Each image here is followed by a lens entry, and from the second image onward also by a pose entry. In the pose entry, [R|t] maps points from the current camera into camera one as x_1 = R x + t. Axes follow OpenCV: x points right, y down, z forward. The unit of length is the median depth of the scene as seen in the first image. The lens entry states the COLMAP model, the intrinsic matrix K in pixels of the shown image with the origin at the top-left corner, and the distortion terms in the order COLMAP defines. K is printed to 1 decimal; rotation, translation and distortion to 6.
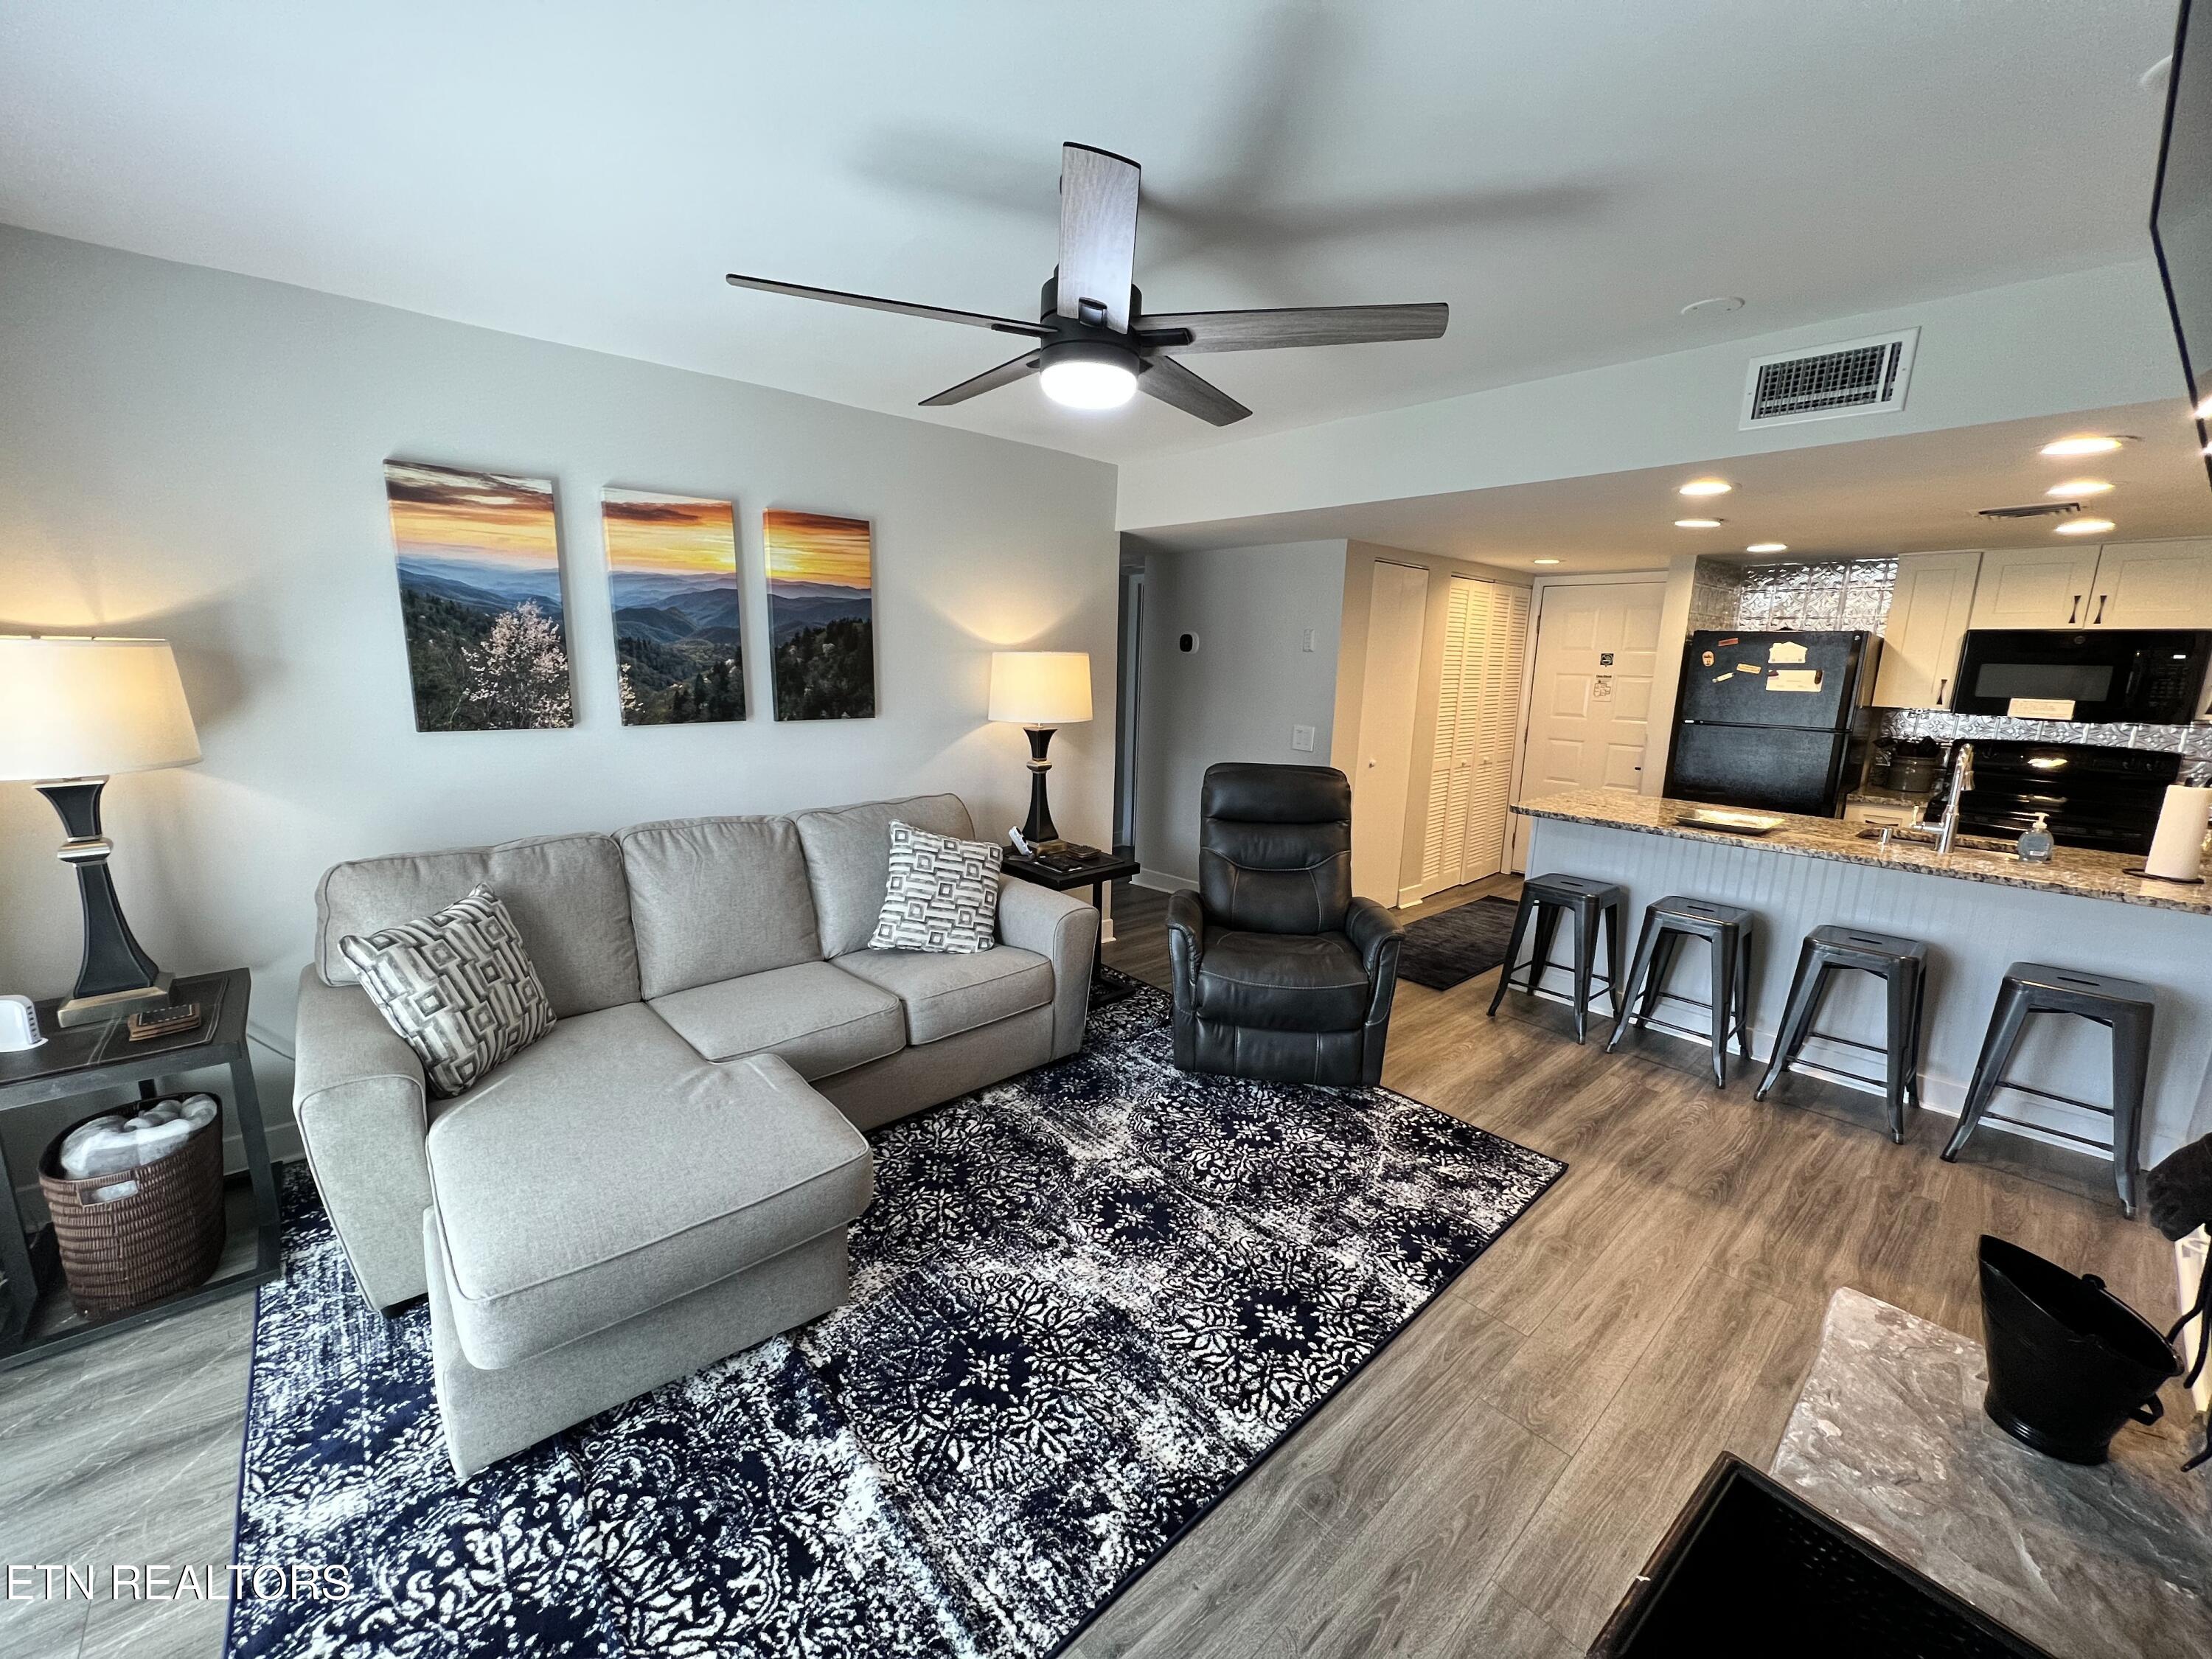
lens RADIAL K [[882.7, 0, 1098.2], [0, 882.7, 825.4], [0, 0, 1]] dist [-0.000792, 0.000314]
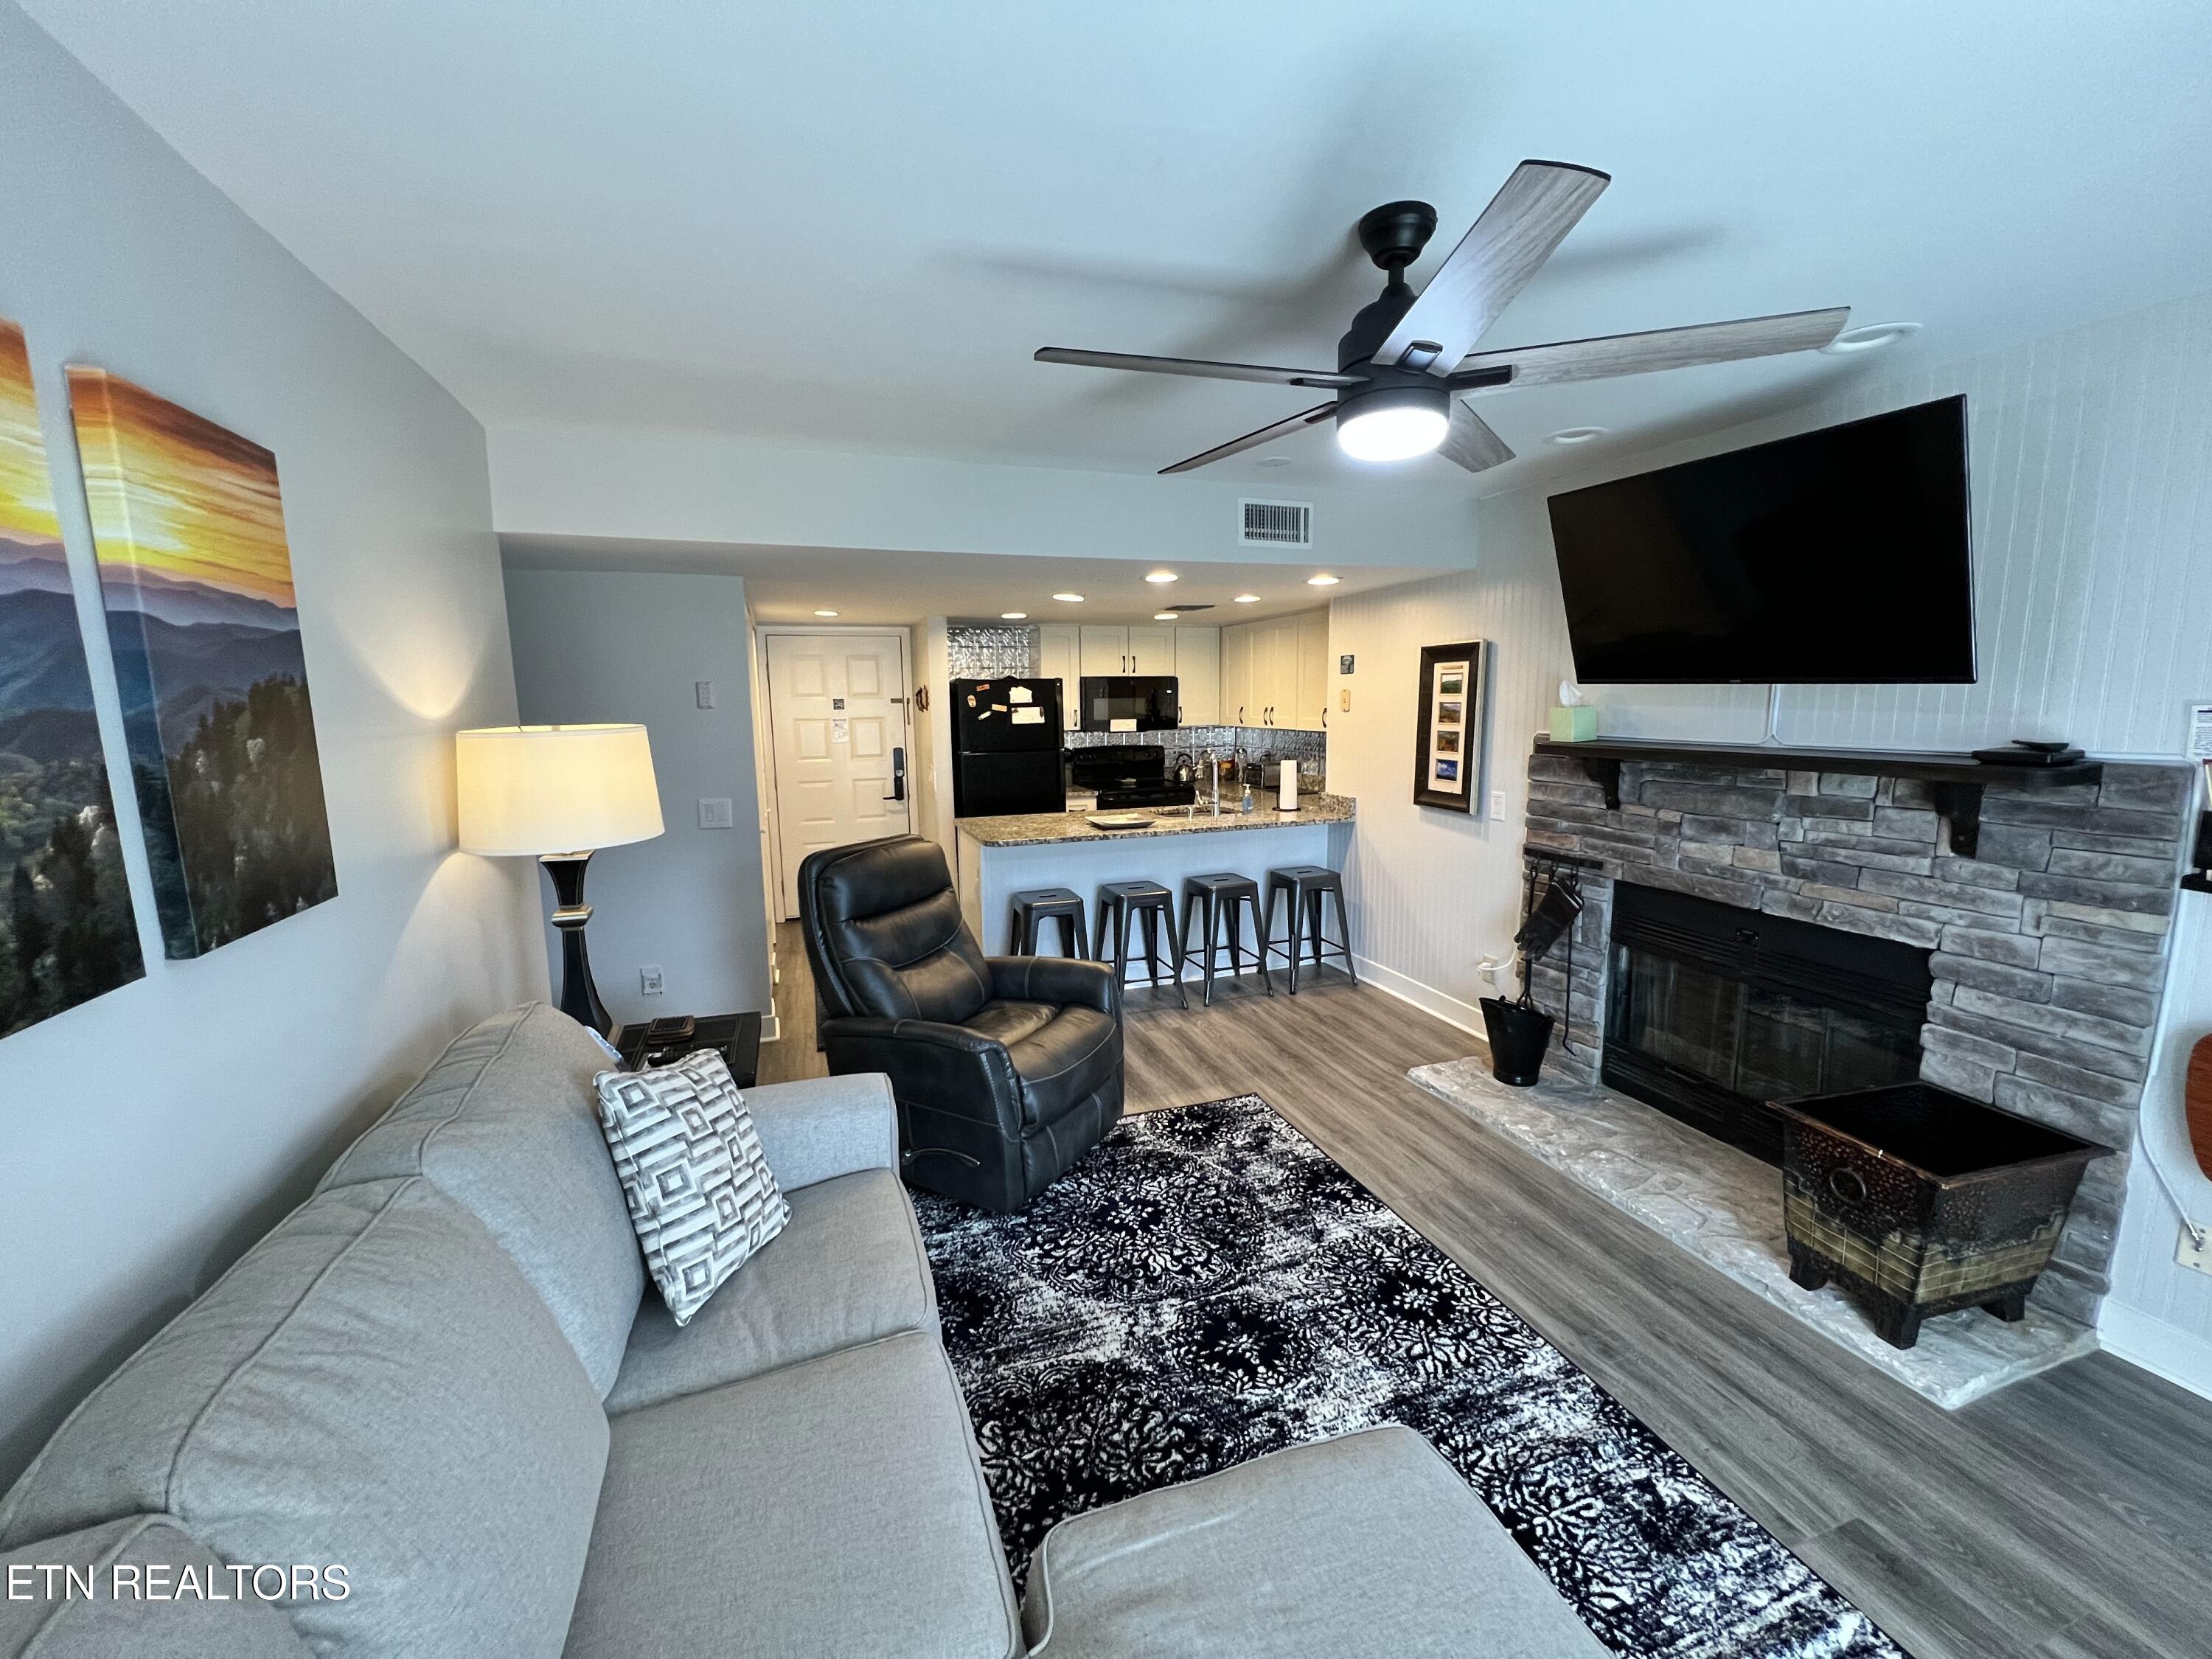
lens RADIAL K [[882.7, 0, 1099.8], [0, 882.7, 825.3], [0, 0, 1]] dist [-0.000792, 0.000314]
pose [[0.384709, -0.161063, 0.908877, -0.662177], [0.201417, 0.975578, 0.087627, -0.155909], [-0.900794, 0.149353, 0.407754, 0.615984]]
